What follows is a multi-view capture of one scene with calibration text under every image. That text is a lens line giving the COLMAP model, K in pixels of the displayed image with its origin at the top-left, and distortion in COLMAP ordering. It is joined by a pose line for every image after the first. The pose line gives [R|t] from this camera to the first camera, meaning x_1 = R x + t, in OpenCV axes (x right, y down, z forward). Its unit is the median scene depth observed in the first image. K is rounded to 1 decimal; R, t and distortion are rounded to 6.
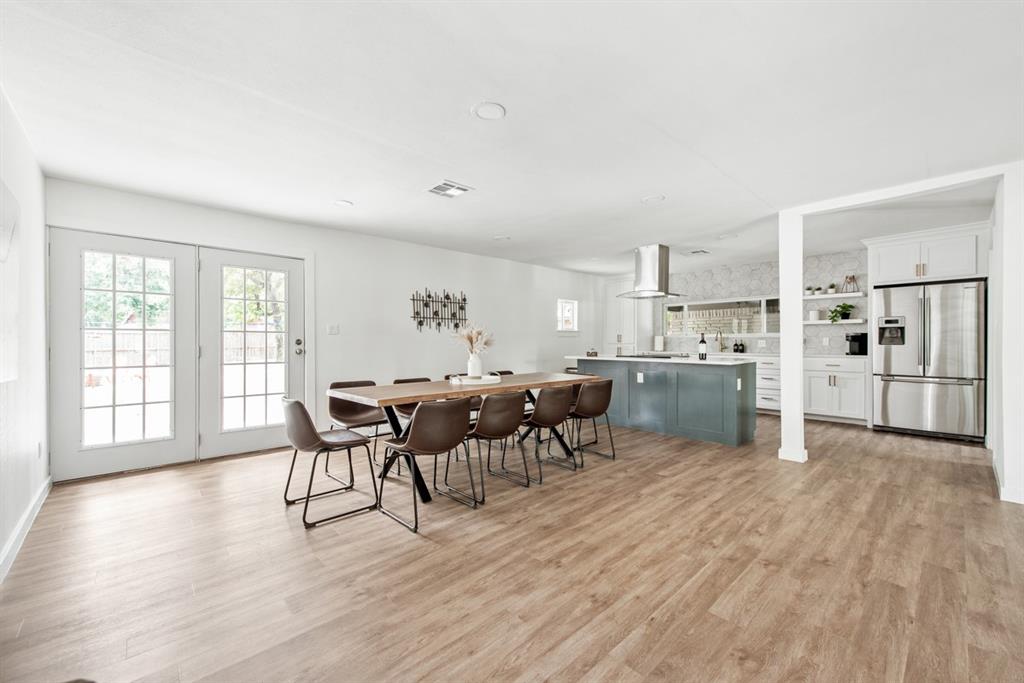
lens RADIAL K [[409.6, 0, 517.0], [0, 409.6, 327.4], [0, 0, 1]] dist [0.001154, 0.000295]
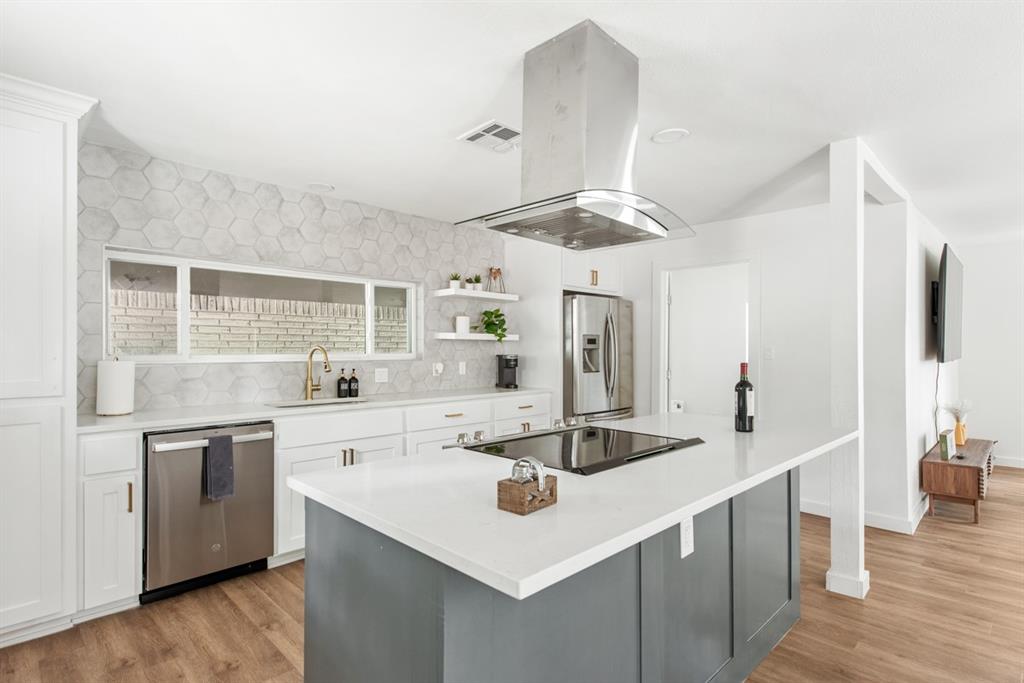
lens RADIAL K [[526.7, 0, 512.0], [0, 526.7, 346.1], [0, 0, 1]] dist [0.000146, 0.000010]
pose [[-0.026410, 0.011289, 0.999587, -0.024801], [-0.028827, 0.999512, -0.012050, 0.008341], [-0.999235, -0.029133, -0.026071, 0.864447]]
